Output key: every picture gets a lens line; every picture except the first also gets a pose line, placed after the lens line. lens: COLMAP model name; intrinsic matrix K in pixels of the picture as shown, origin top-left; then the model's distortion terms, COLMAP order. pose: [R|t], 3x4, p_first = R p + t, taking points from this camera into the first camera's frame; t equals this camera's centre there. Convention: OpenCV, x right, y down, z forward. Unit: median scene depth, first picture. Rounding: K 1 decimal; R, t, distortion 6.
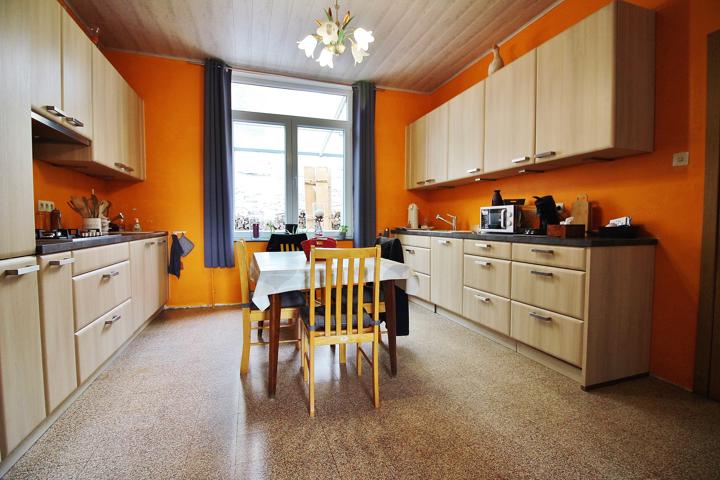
lens RADIAL K [[330.8, 0, 360.0], [0, 330.8, 240.0], [0, 0, 1]] dist [-0.003834, -0.000716]
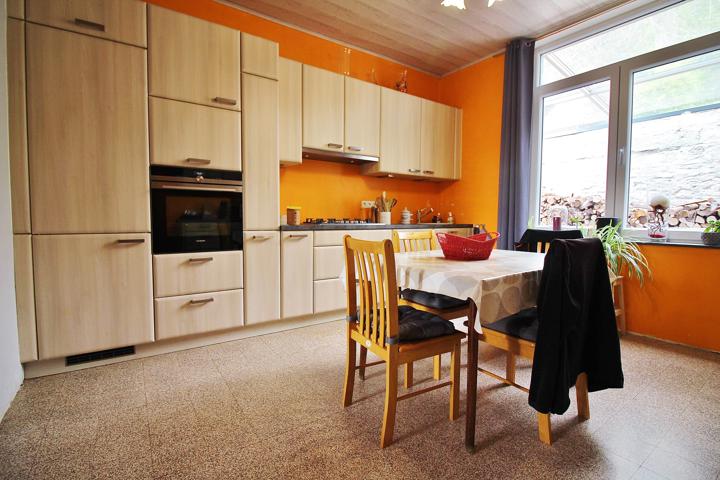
lens RADIAL K [[330.8, 0, 360.0], [0, 330.8, 240.0], [0, 0, 1]] dist [-0.003834, -0.000716]
pose [[0.288632, 0.069194, -0.954937, 0.373758], [-0.056920, 0.996861, 0.055028, -0.012710], [0.955747, 0.038472, 0.291664, 0.346431]]
